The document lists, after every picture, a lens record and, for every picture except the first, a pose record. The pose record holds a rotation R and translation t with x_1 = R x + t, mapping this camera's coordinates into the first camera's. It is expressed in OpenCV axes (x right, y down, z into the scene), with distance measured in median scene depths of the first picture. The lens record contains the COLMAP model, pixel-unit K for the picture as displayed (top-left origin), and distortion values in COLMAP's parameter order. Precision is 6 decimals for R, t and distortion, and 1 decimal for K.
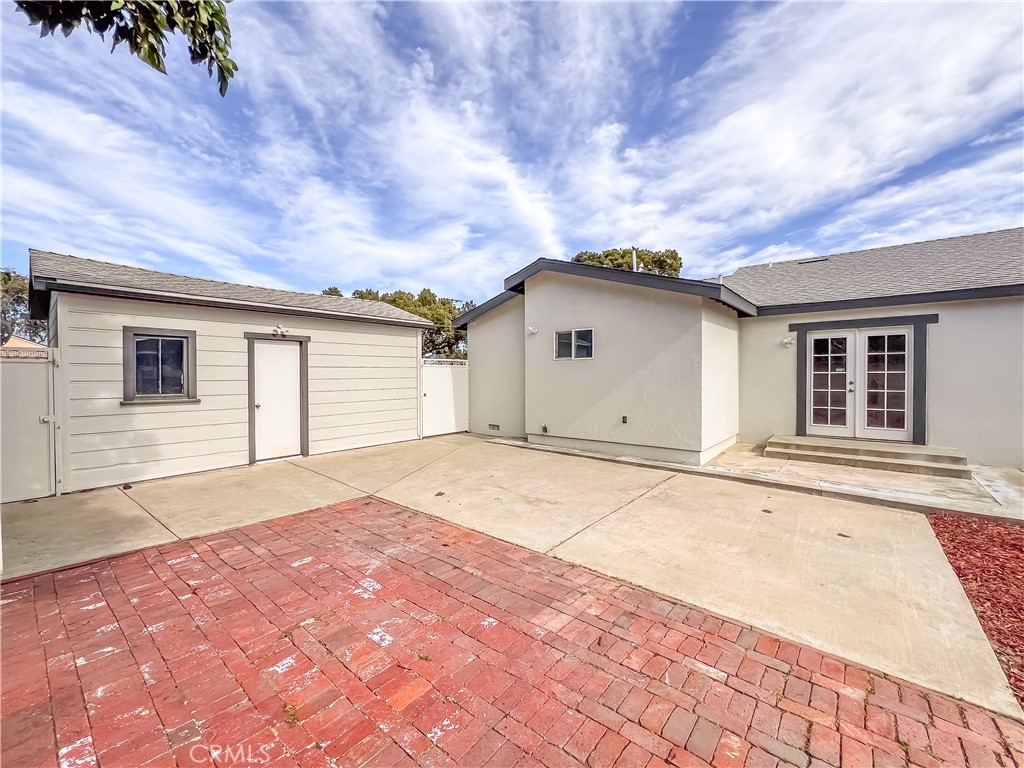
lens RADIAL K [[418.4, 0, 509.6], [0, 418.4, 361.5], [0, 0, 1]] dist [0.001884, 0.000127]
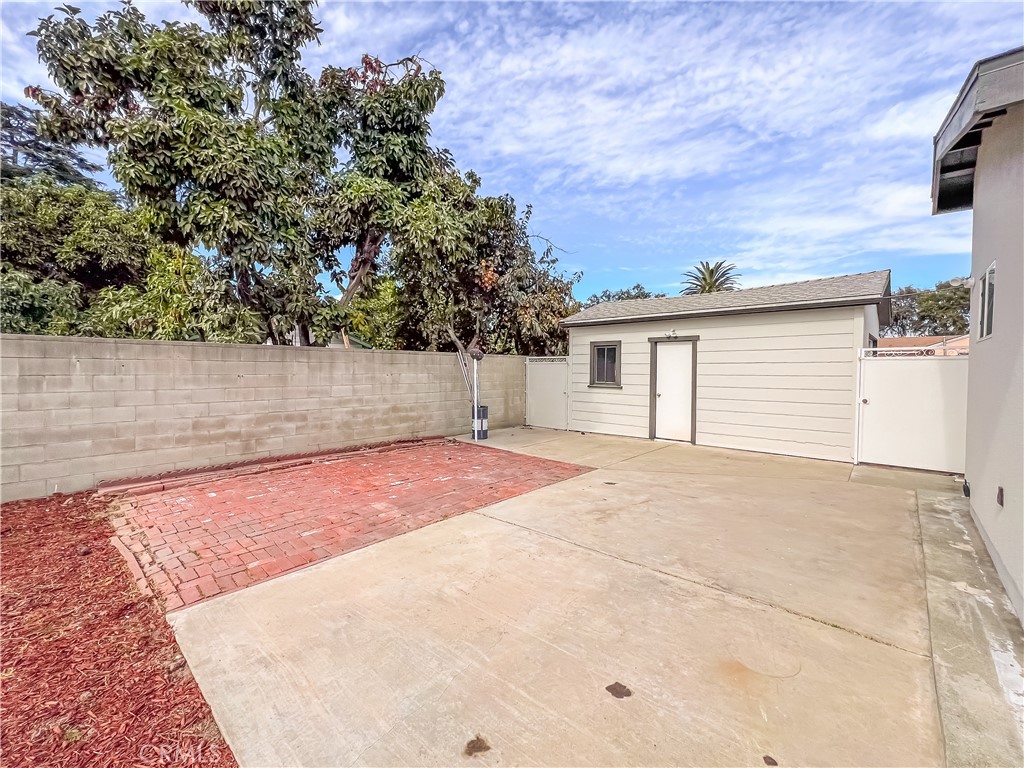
lens RADIAL K [[422.7, 0, 506.9], [0, 422.7, 384.5], [0, 0, 1]] dist [-0.000708, 0.000362]
pose [[-0.046049, 0.040418, -0.998121, 1.057691], [0.026473, 0.998880, 0.039228, 0.018484], [0.998588, -0.024616, -0.047068, 0.920953]]
